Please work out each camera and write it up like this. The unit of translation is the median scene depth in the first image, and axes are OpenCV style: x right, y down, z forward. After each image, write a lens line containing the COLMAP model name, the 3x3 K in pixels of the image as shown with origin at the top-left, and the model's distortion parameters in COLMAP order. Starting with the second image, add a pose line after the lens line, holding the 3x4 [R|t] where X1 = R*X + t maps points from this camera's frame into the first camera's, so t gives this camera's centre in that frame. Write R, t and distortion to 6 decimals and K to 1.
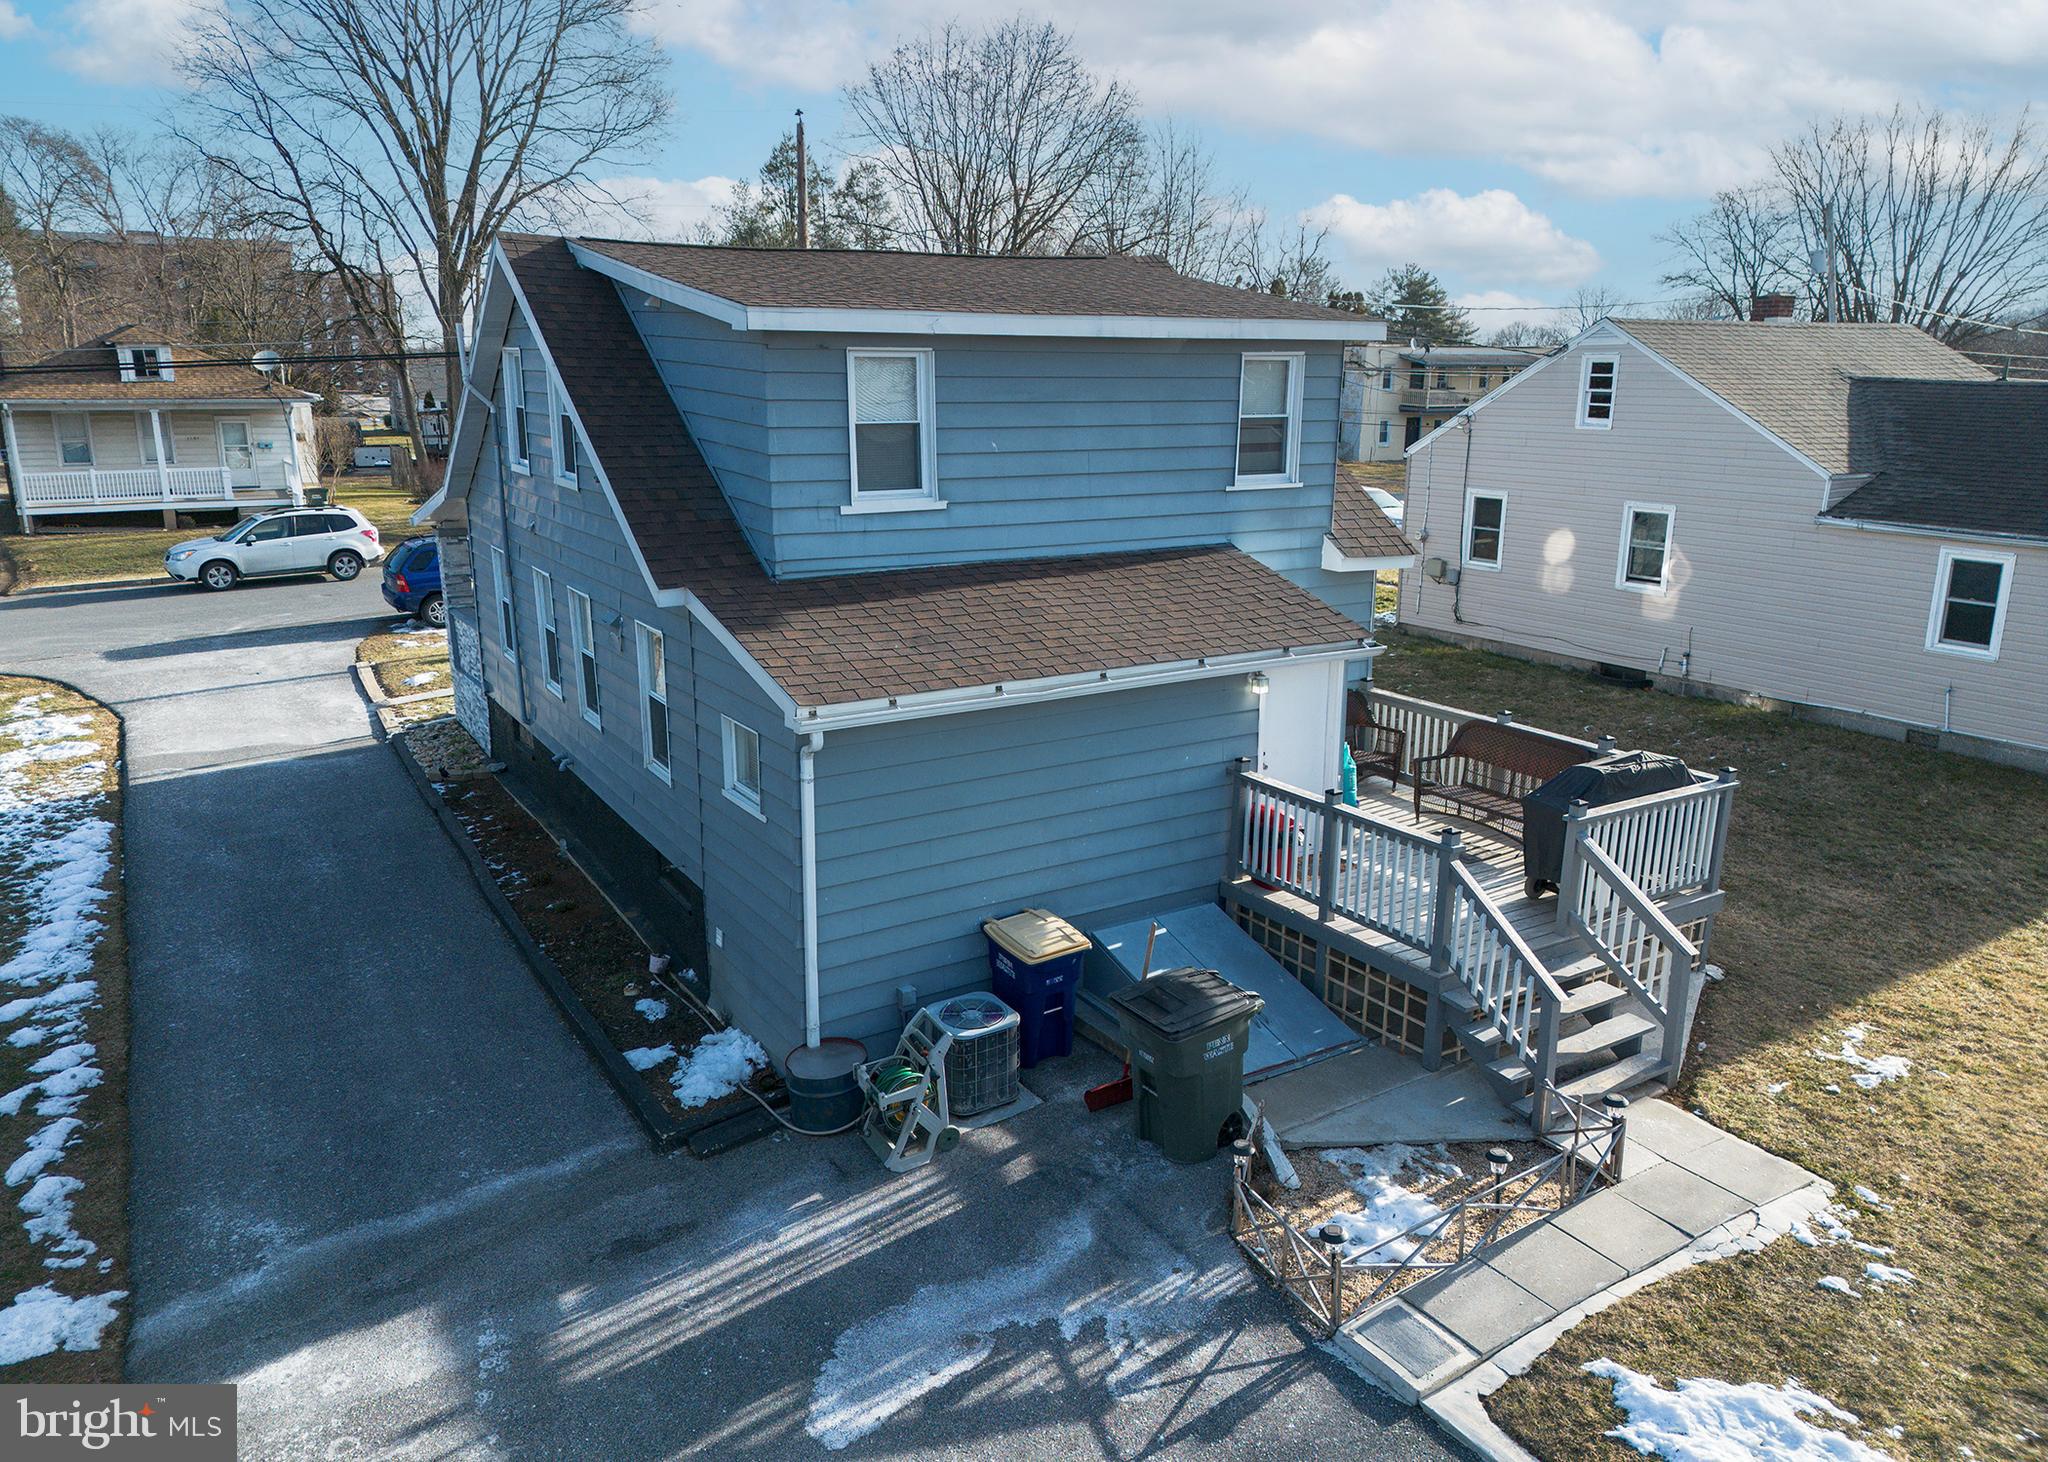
lens RADIAL K [[1439.4, 0, 1035.8], [0, 1439.4, 708.7], [0, 0, 1]] dist [0.089080, -0.073950]
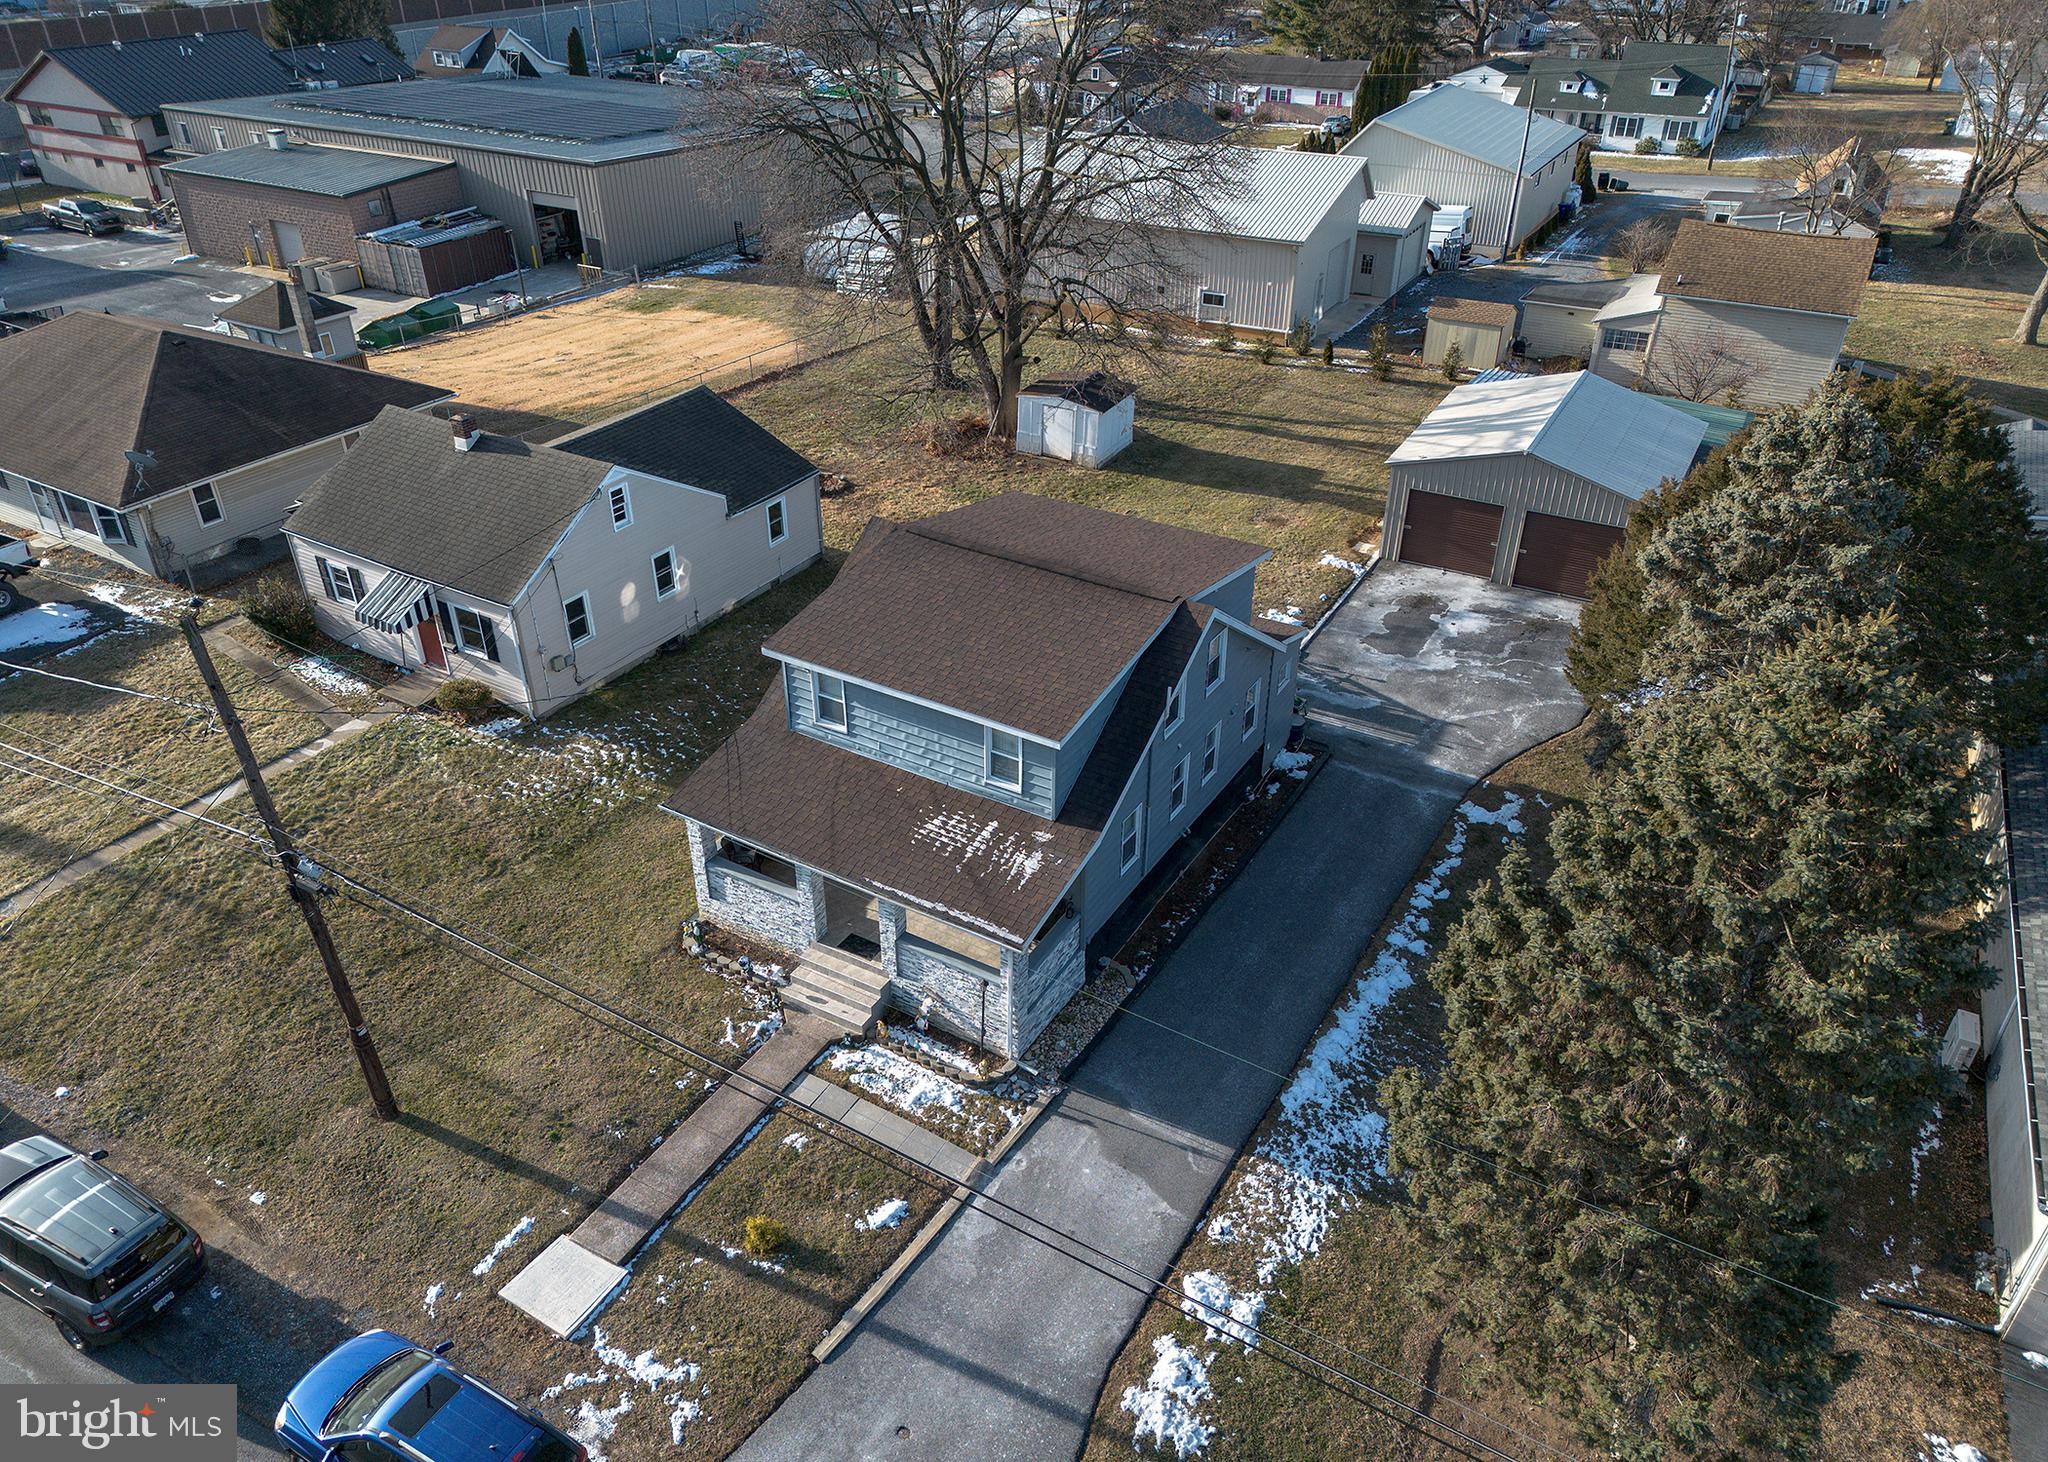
lens RADIAL K [[1389.0, 0, 951.1], [0, 1389.0, 721.0], [0, 0, 1]] dist [0.099215, -0.141939]
pose [[-0.422538, -0.471445, 0.774081, -2.061791], [0.224844, 0.772846, 0.593426, -1.655572], [-0.878013, 0.424793, -0.220555, 2.124690]]
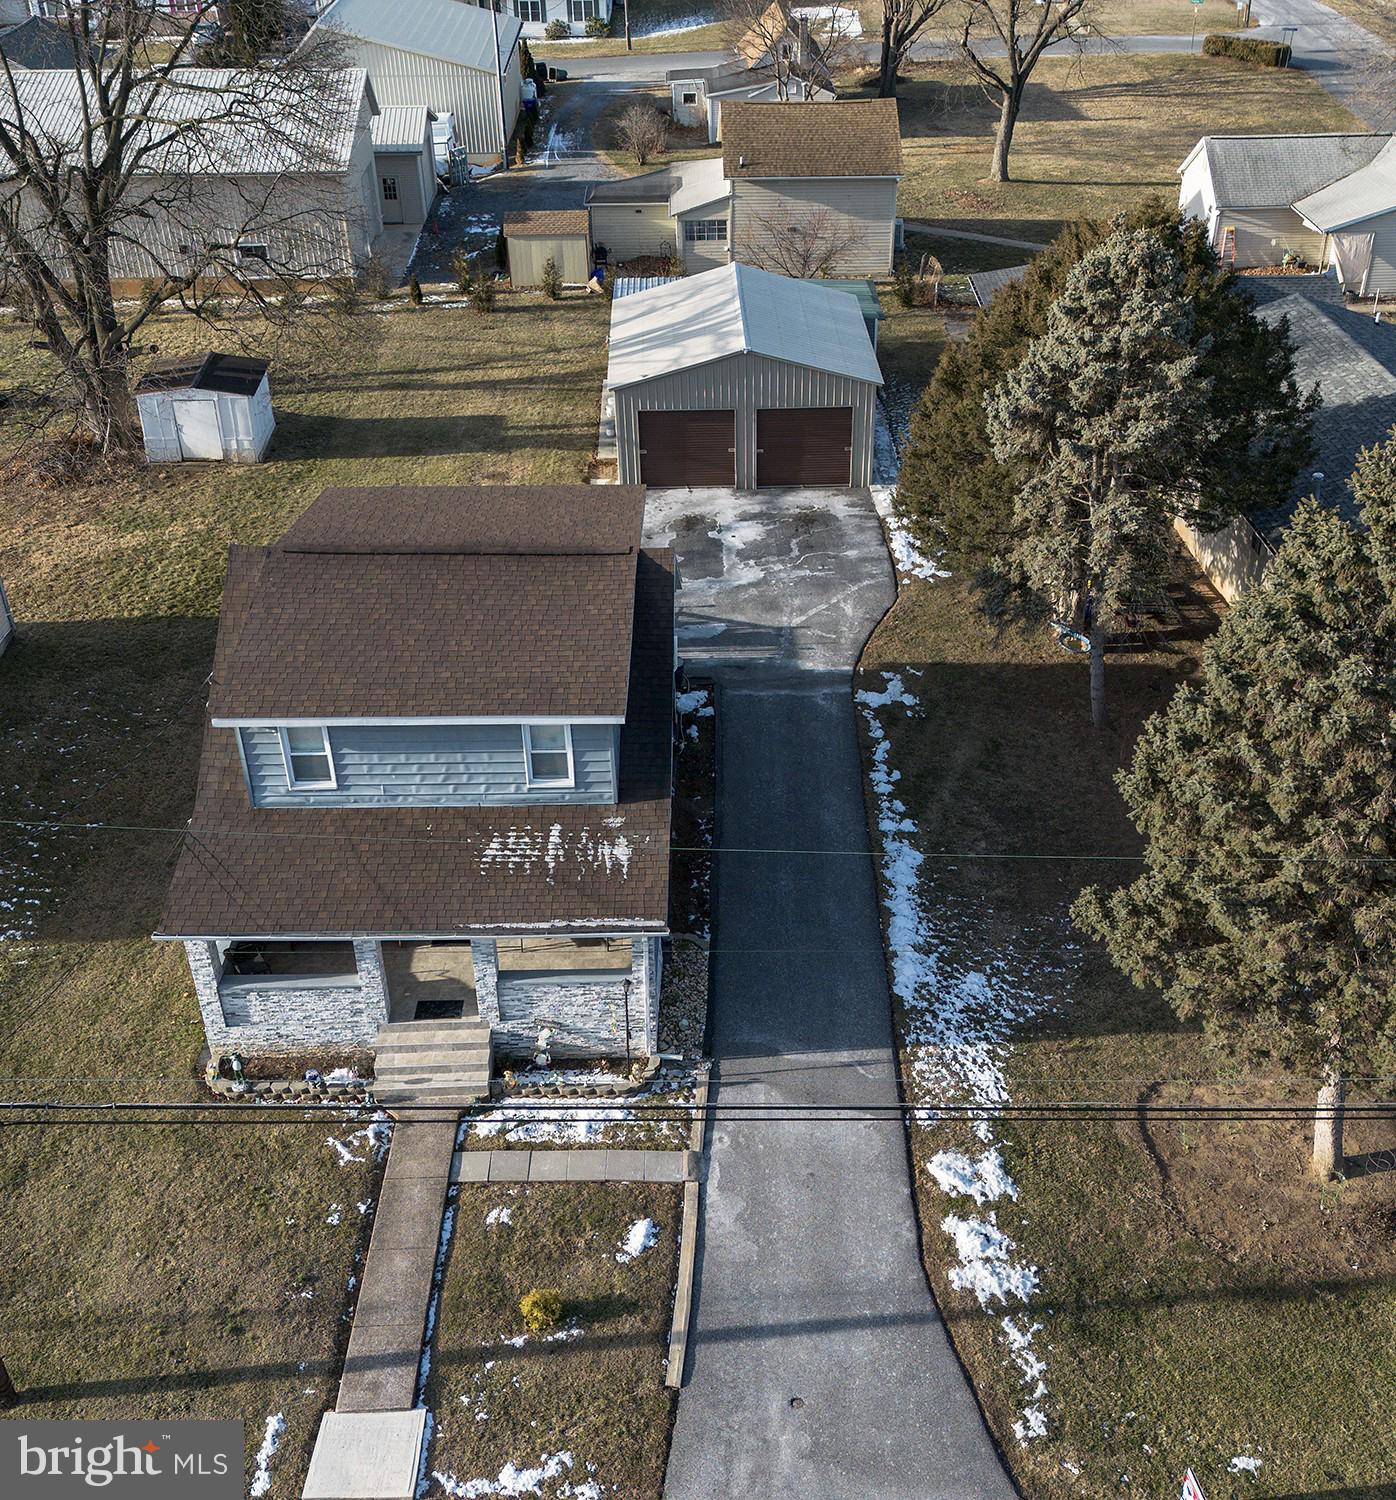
lens RADIAL K [[1627.7, 0, 659.3], [0, 1627.7, 817.5], [0, 0, 1]] dist [0.168358, -0.458005]
pose [[-0.834924, -0.301470, 0.460454, -1.694182], [0.144604, 0.687077, 0.712049, -1.894135], [-0.531029, 0.661091, -0.530064, 2.813638]]
